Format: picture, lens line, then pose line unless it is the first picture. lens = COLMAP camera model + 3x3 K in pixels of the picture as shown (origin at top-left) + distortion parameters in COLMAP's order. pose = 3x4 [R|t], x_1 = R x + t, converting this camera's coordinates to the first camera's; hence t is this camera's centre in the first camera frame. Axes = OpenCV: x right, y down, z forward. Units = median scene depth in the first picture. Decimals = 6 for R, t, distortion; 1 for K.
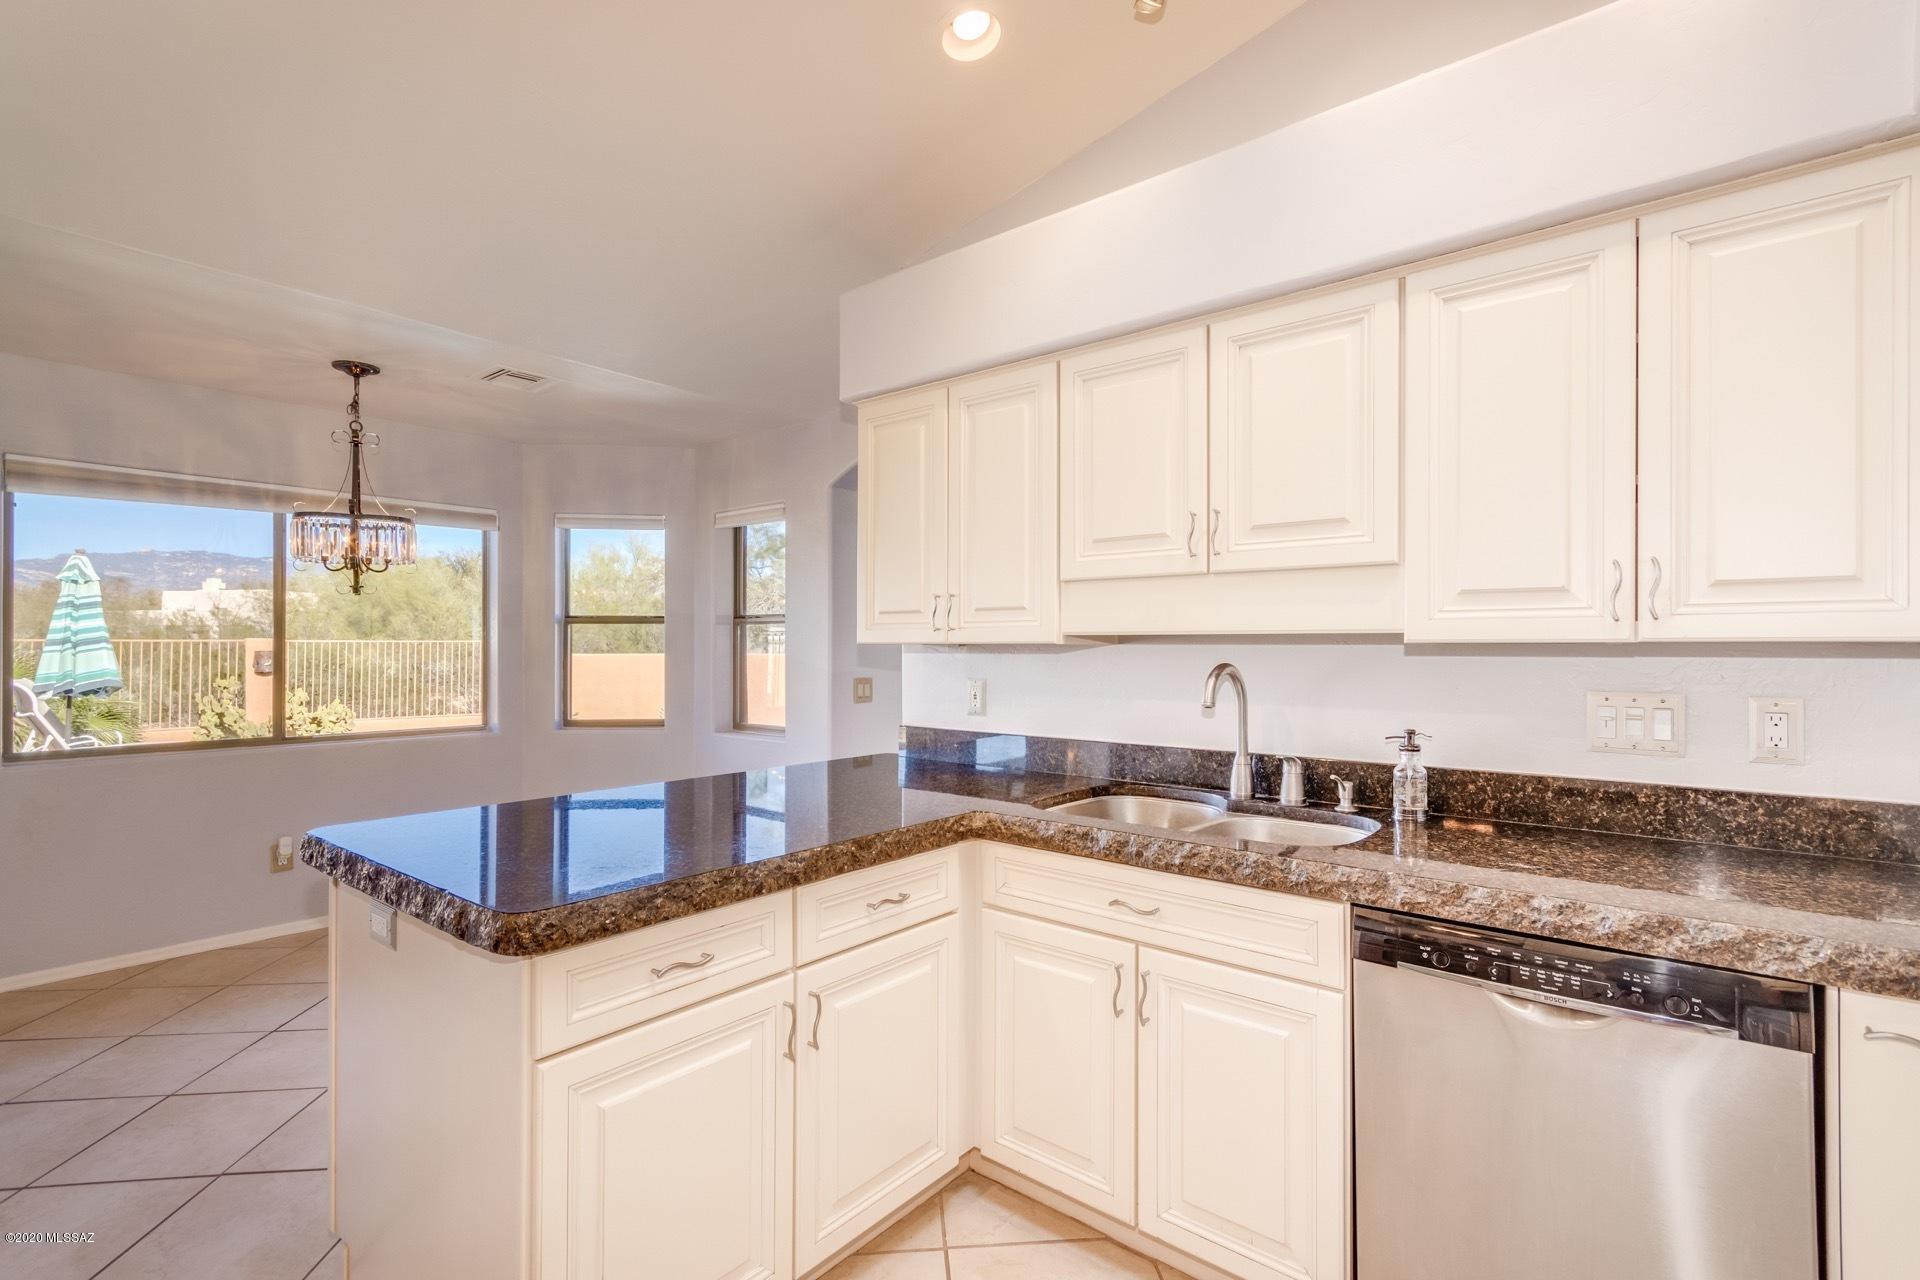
lens RADIAL K [[894.5, 0, 954.6], [0, 894.5, 639.2], [0, 0, 1]] dist [0.005115, 0.000212]
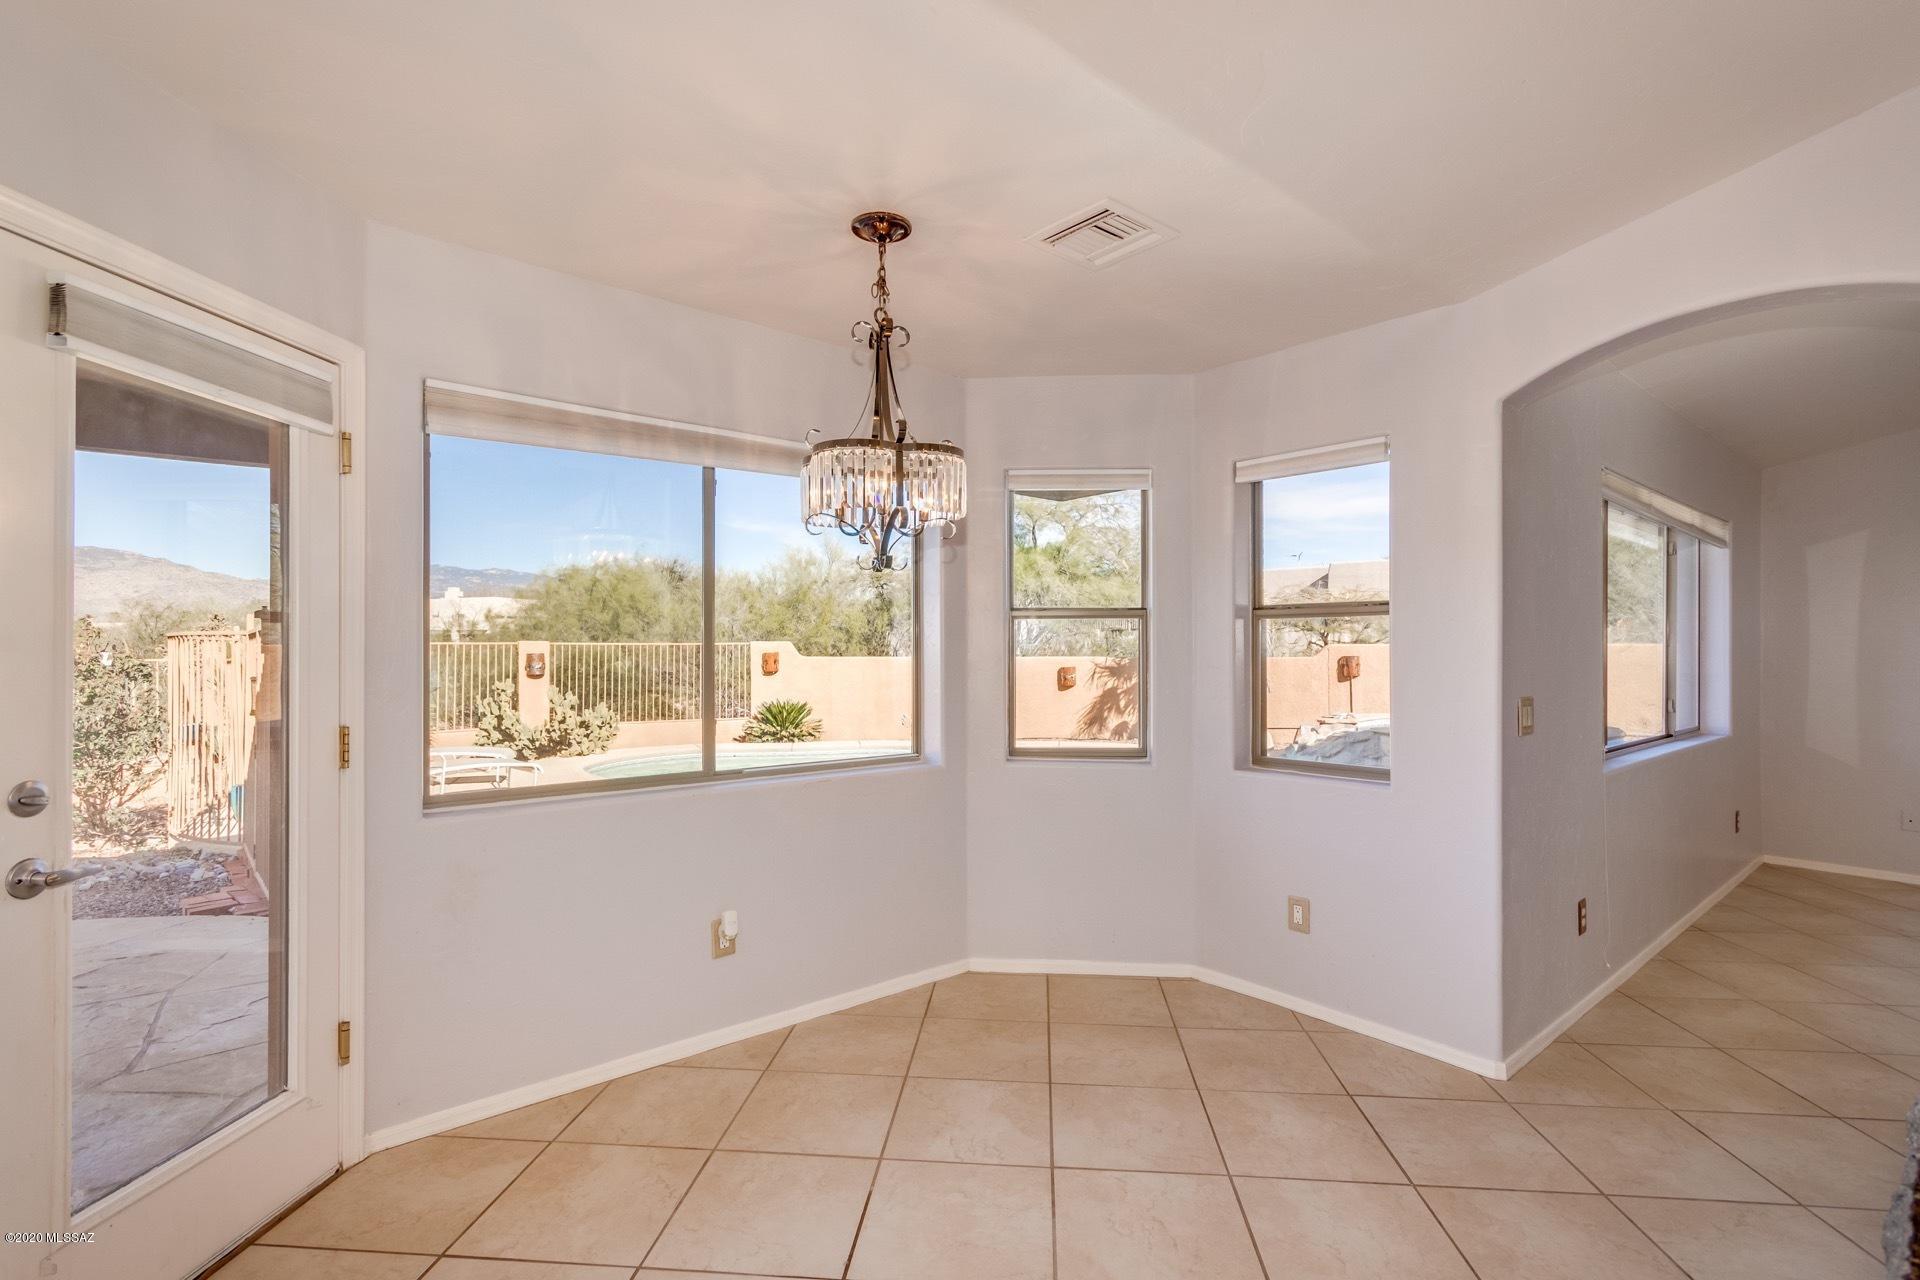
lens RADIAL K [[894.5, 0, 950.4], [0, 894.5, 644.3], [0, 0, 1]] dist [0.005115, 0.000212]
pose [[0.984917, -0.001234, -0.173026, -0.504879], [0.001847, 0.999993, 0.003380, 0.002050], [0.173020, -0.003649, 0.984911, 0.359272]]
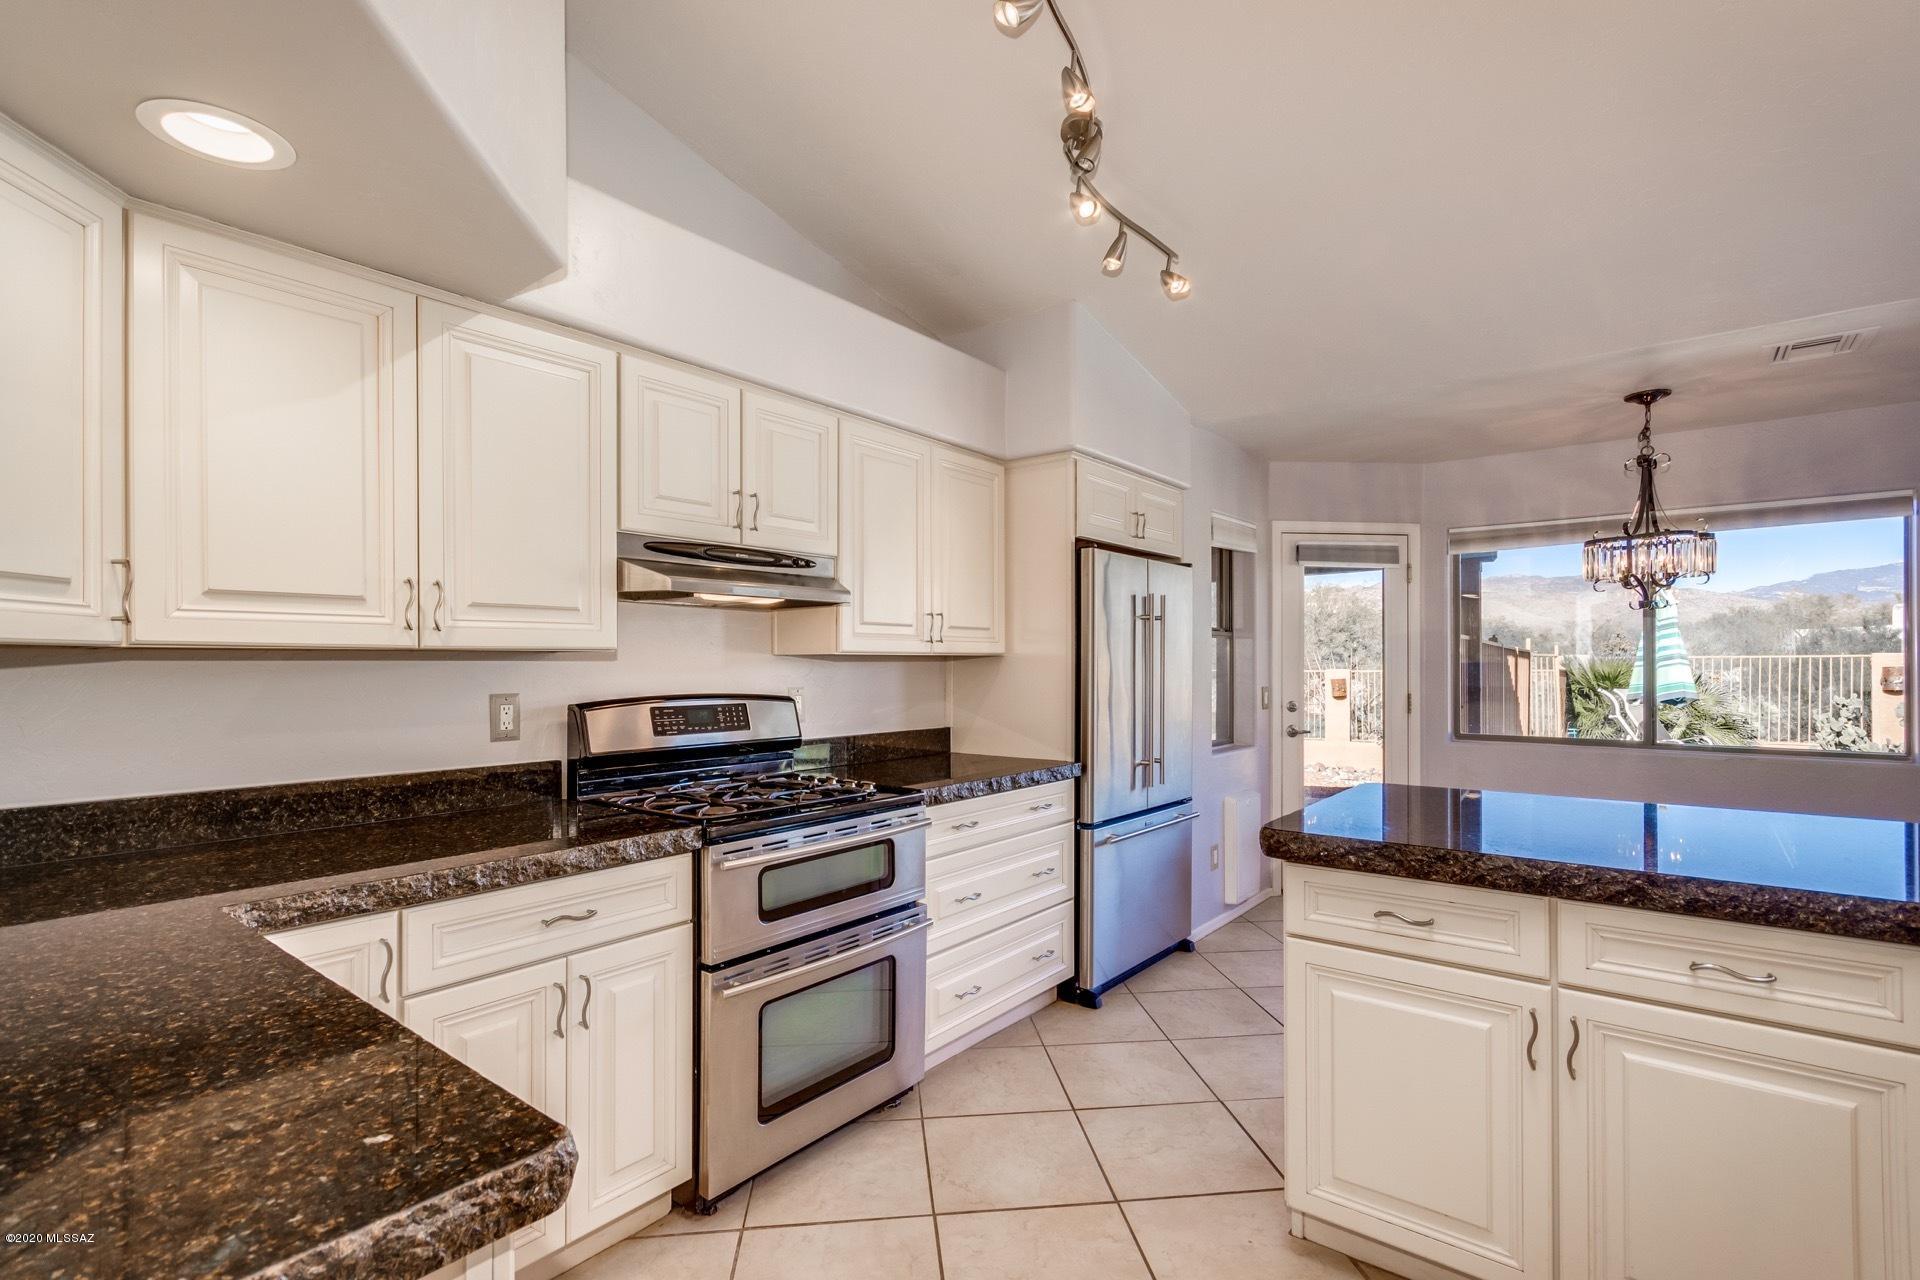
lens RADIAL K [[894.5, 0, 965.1], [0, 894.5, 659.4], [0, 0, 1]] dist [0.005115, 0.000212]
pose [[0.025738, -0.006714, -0.999646, 0.372215], [0.009687, 0.999932, -0.006467, 0.008541], [0.999622, -0.009517, 0.025801, 0.163103]]
